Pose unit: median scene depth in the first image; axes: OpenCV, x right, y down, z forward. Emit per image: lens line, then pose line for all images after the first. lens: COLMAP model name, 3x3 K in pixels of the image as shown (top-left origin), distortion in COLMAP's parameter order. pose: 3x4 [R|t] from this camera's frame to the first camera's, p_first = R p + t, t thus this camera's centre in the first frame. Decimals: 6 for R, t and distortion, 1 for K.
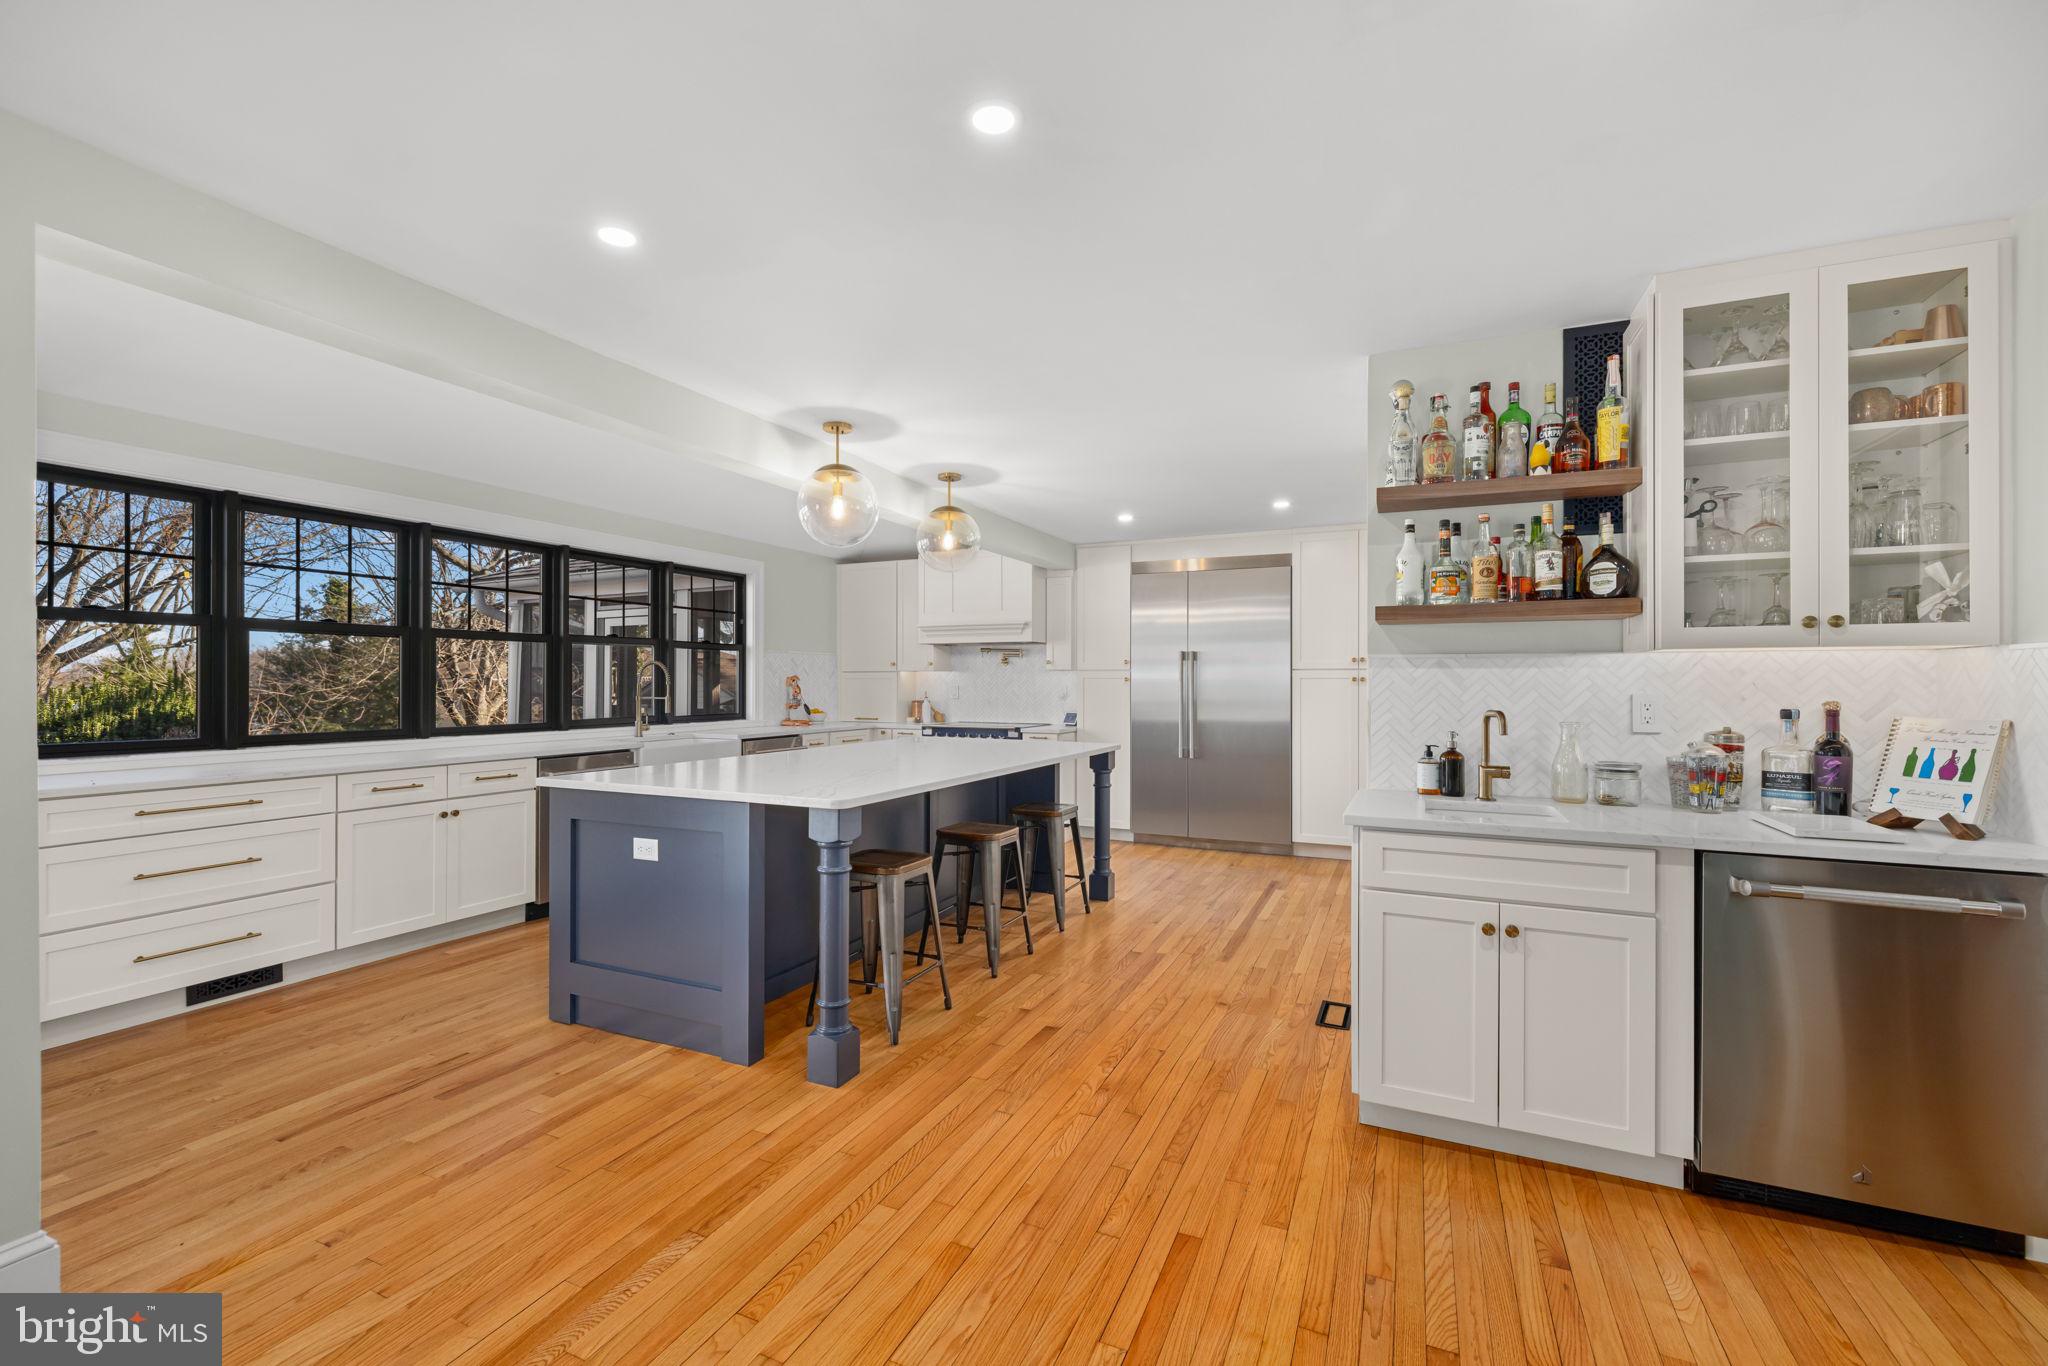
lens RADIAL K [[854.4, 0, 1029.4], [0, 854.4, 680.1], [0, 0, 1]] dist [0.000050, 0.000589]
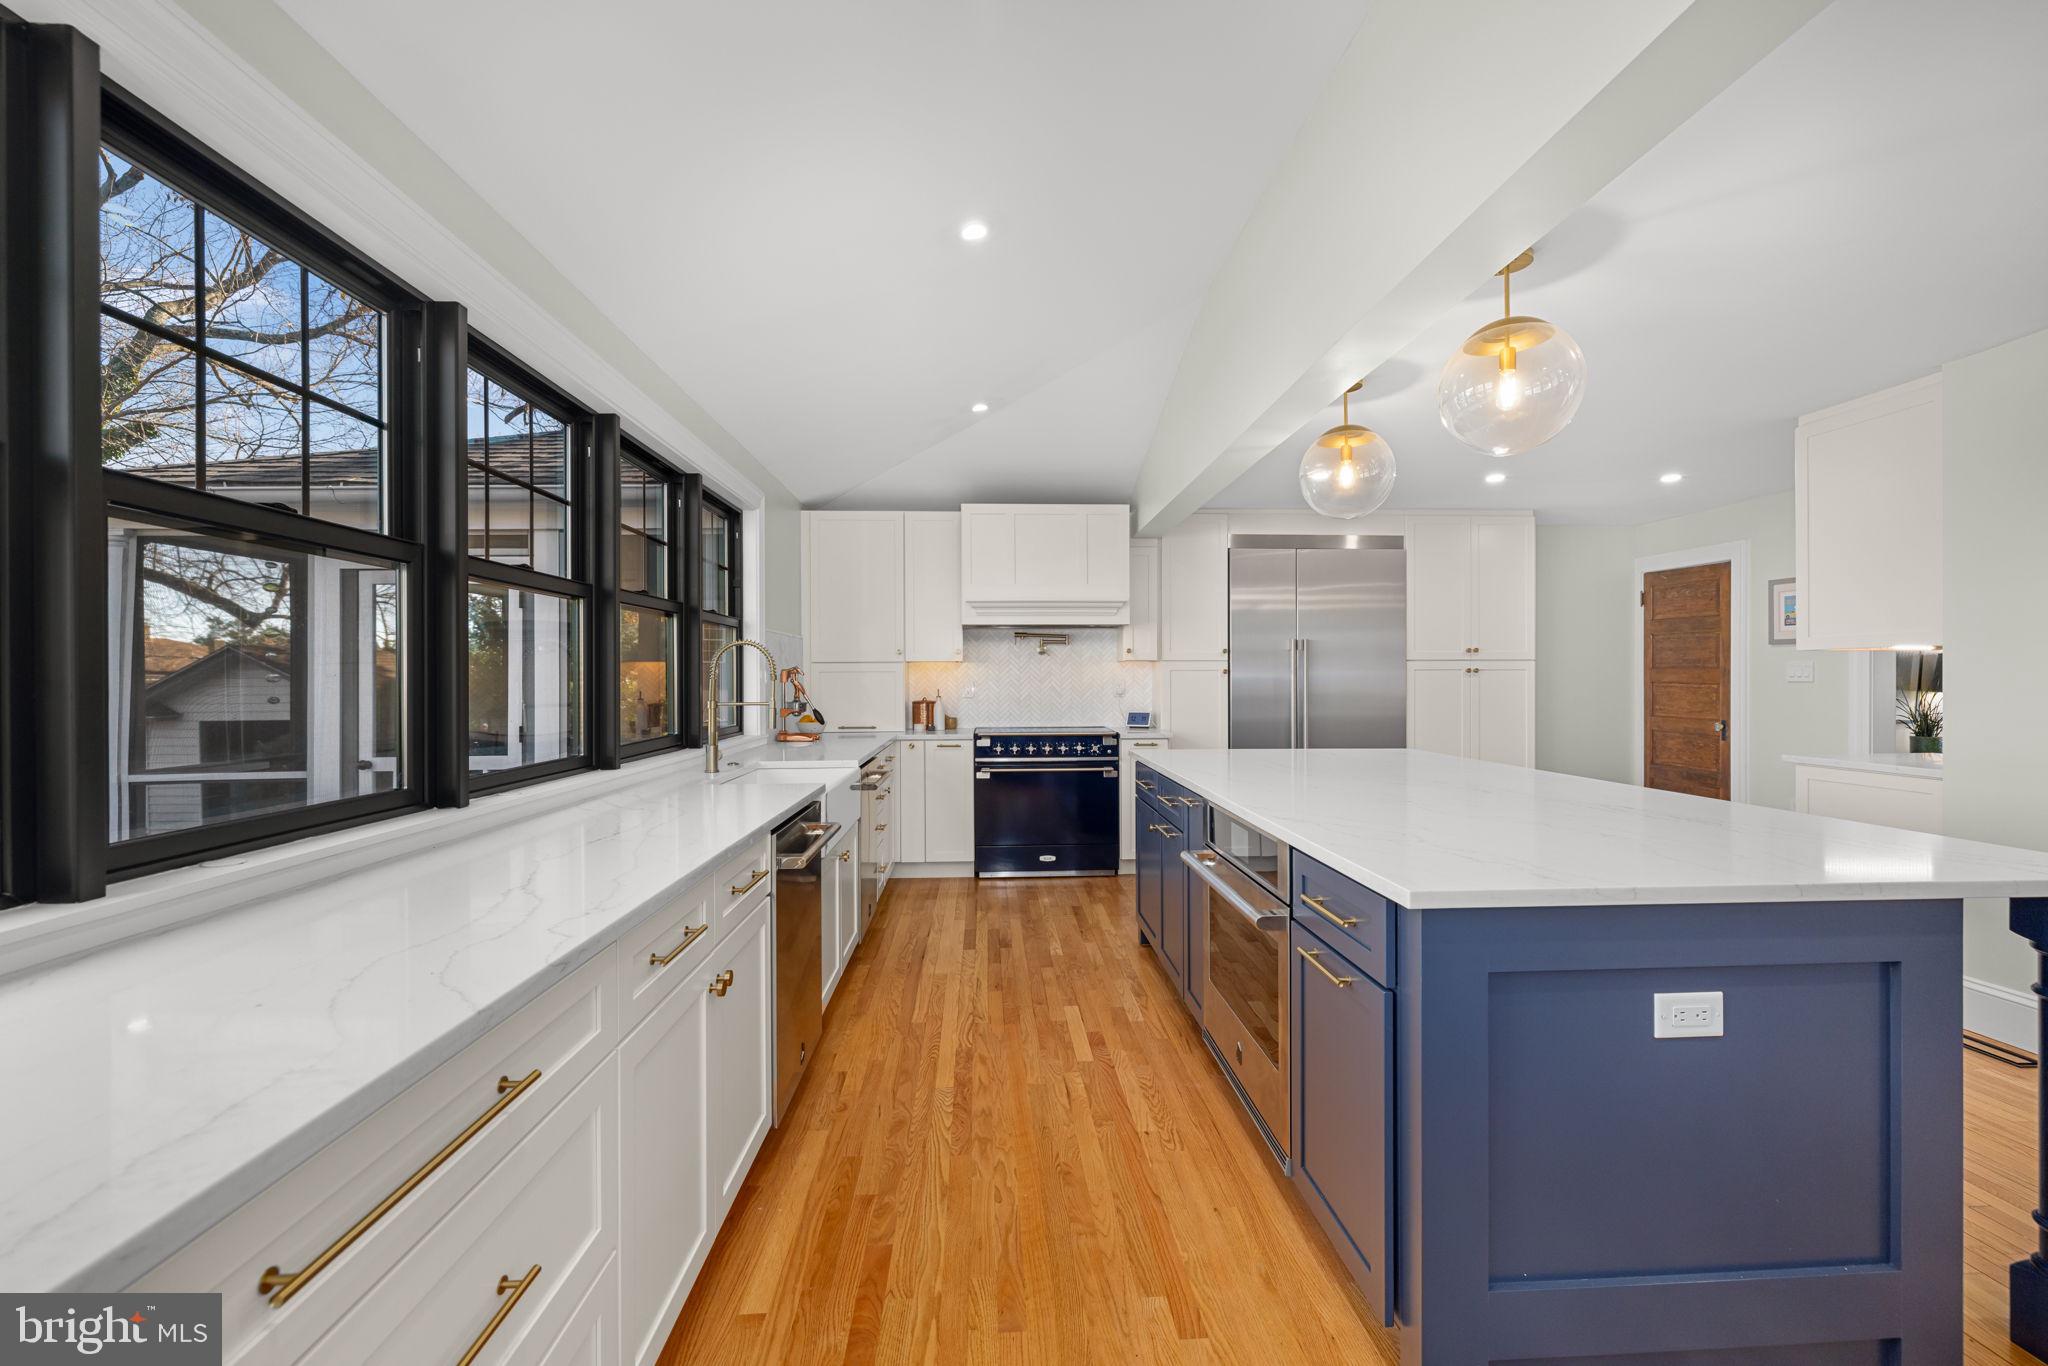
lens RADIAL K [[854.4, 0, 1029.0], [0, 854.4, 680.6], [0, 0, 1]] dist [0.000050, 0.000589]
pose [[0.886394, -0.006680, 0.462884, -0.811261], [0.004591, 0.999974, 0.005640, 0.003237], [-0.462909, -0.002874, 0.886401, 0.601905]]
